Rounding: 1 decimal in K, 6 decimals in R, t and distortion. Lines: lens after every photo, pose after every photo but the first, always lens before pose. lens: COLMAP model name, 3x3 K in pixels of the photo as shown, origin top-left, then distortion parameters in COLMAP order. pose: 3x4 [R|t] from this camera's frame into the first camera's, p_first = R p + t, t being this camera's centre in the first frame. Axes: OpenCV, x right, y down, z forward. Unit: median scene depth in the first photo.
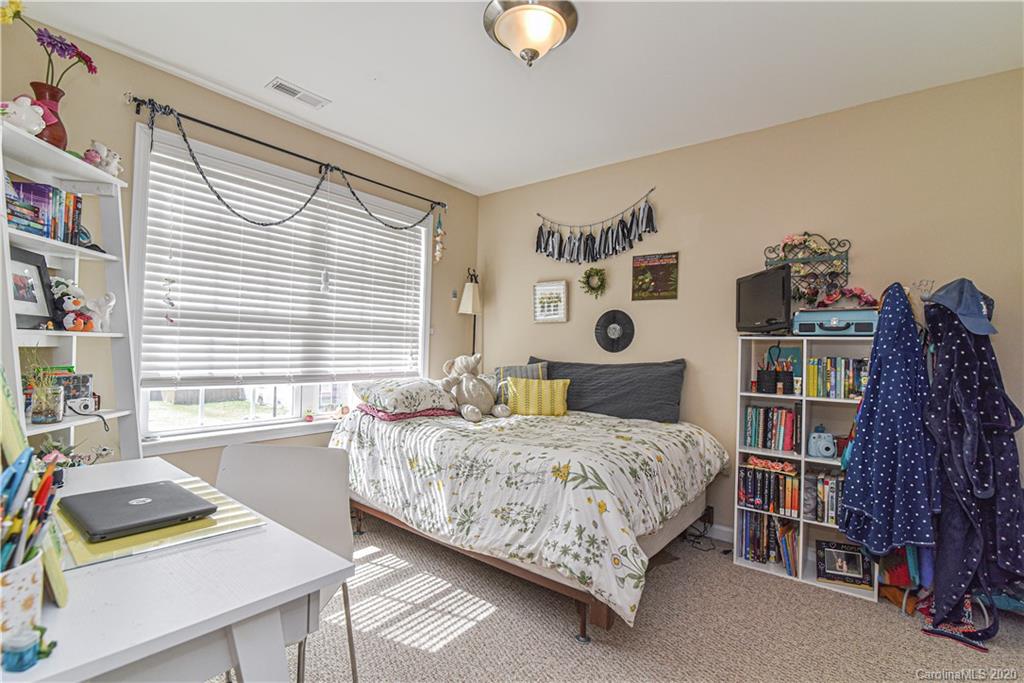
lens RADIAL K [[467.9, 0, 507.5], [0, 467.9, 342.9], [0, 0, 1]] dist [-0.020383, 0.000159]
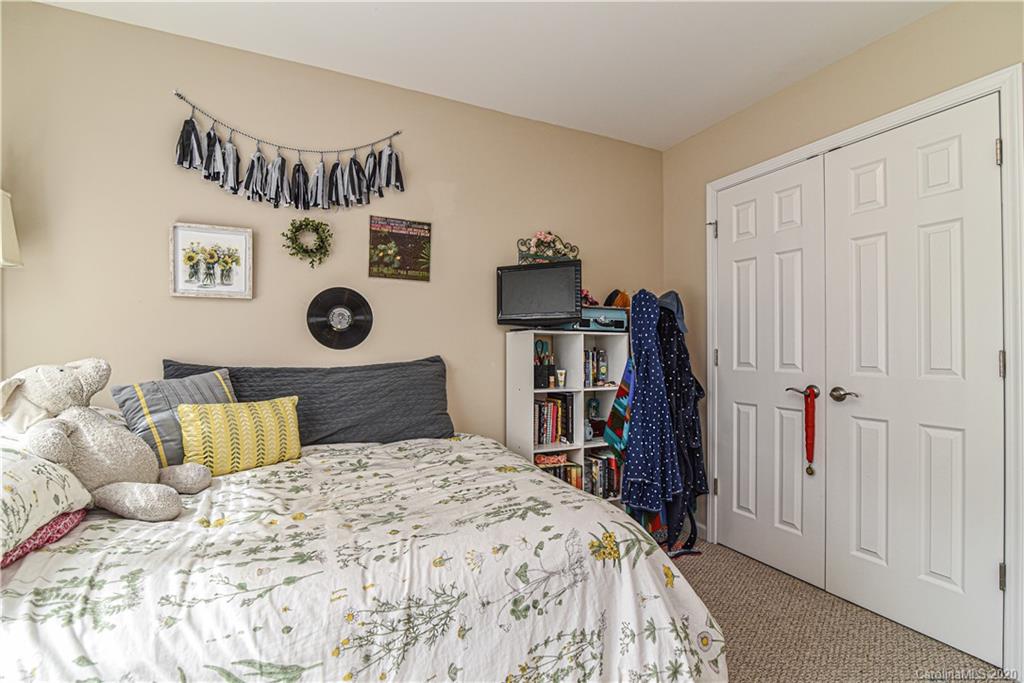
lens RADIAL K [[467.9, 0, 510.0], [0, 467.9, 343.1], [0, 0, 1]] dist [-0.020383, 0.000159]
pose [[0.444691, -0.008877, 0.895640, -0.291341], [-0.007562, 0.999878, 0.013665, -0.000125], [-0.895652, -0.012850, 0.444570, 0.504164]]
